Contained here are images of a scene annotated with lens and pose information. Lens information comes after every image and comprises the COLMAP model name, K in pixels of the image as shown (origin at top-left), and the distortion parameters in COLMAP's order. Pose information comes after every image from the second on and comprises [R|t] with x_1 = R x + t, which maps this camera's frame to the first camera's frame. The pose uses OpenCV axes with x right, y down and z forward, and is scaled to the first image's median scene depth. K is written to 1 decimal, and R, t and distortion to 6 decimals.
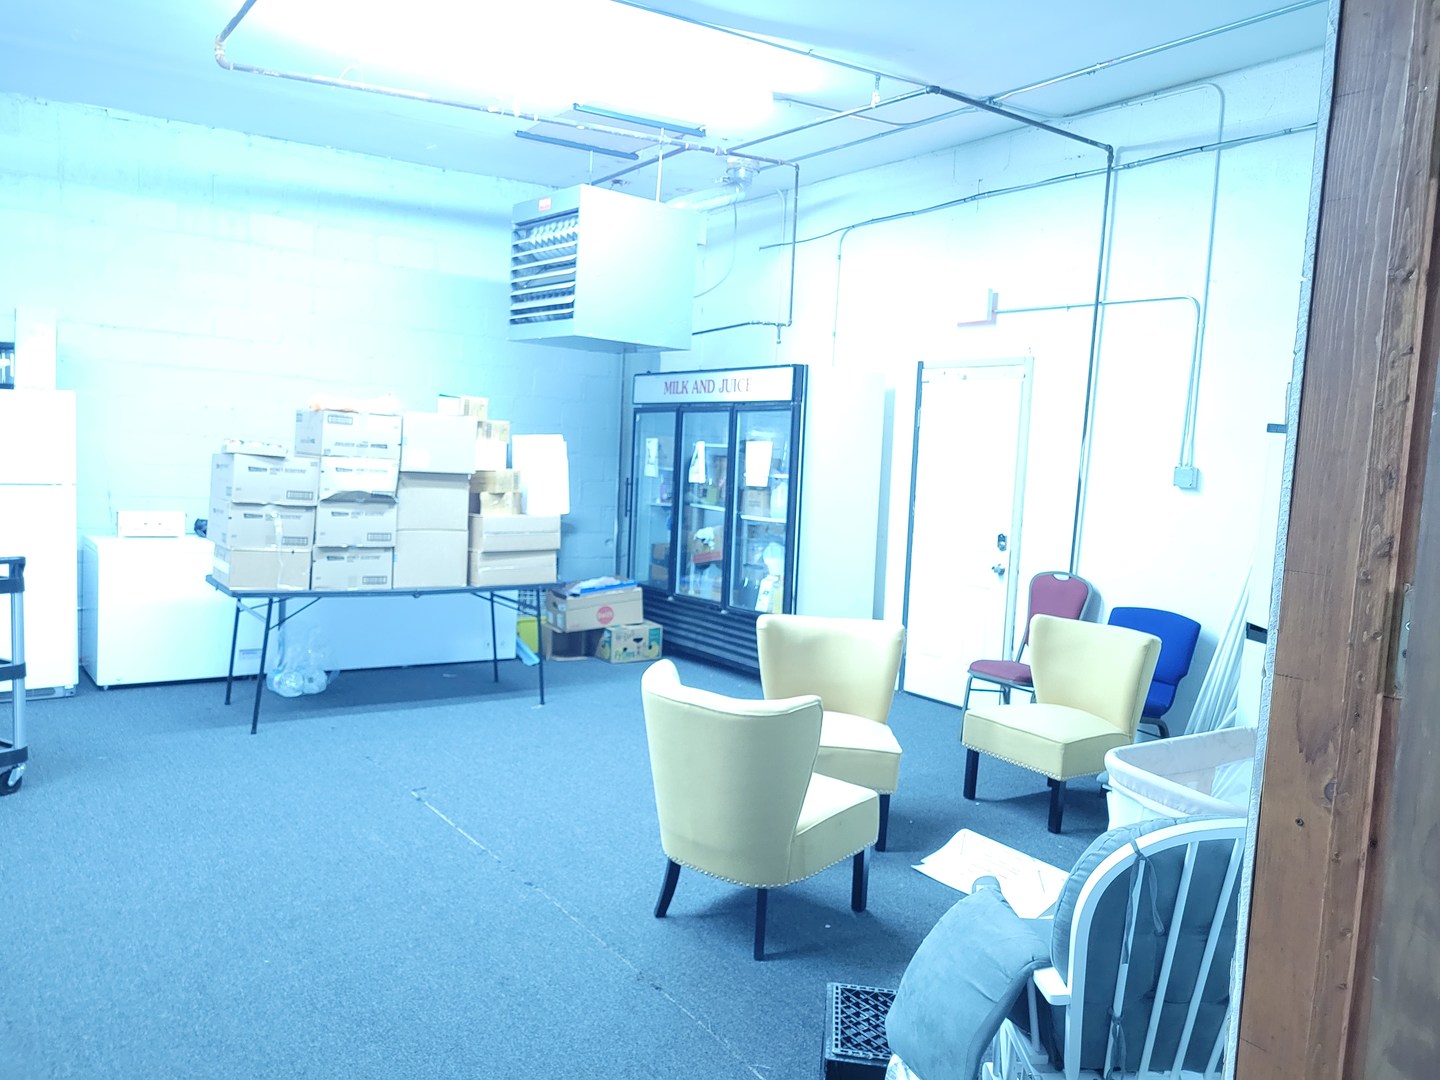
lens RADIAL K [[1083.6, 0, 725.2], [0, 1083.6, 536.2], [0, 0, 1]] dist [0.048667, -0.040712]
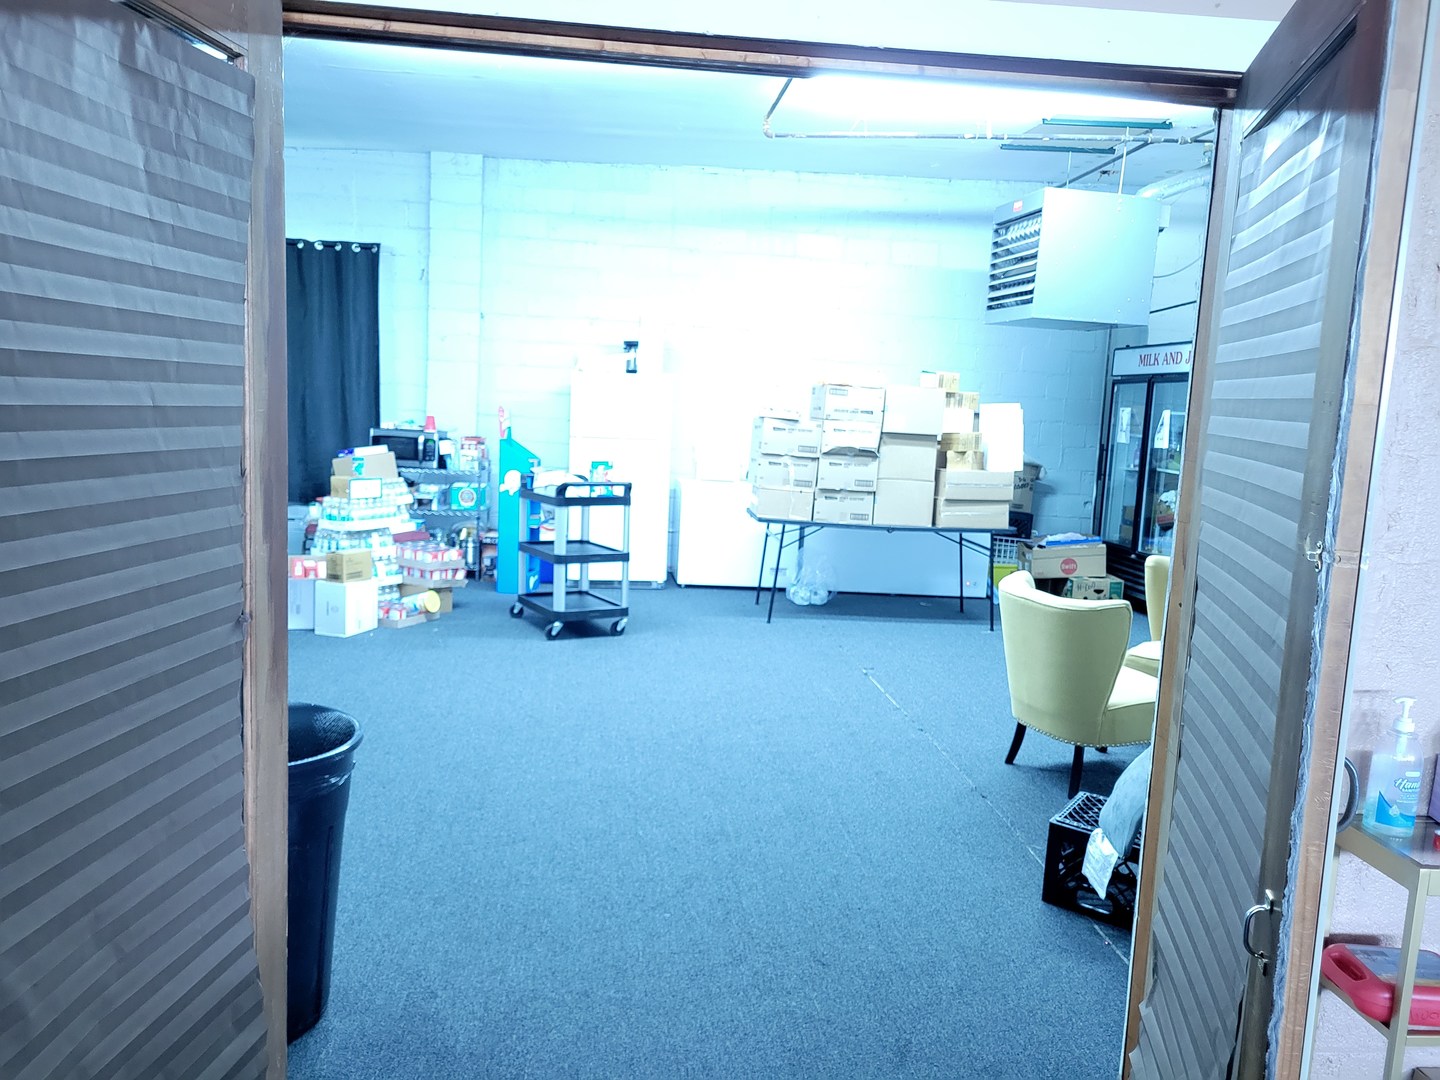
lens RADIAL K [[1083.6, 0, 722.7], [0, 1083.6, 540.1], [0, 0, 1]] dist [0.048667, -0.040712]
pose [[0.870332, 0.058931, -0.488927, 0.157671], [-0.047347, 0.998228, 0.036035, 0.027699], [0.490184, -0.008213, 0.871580, -0.188041]]
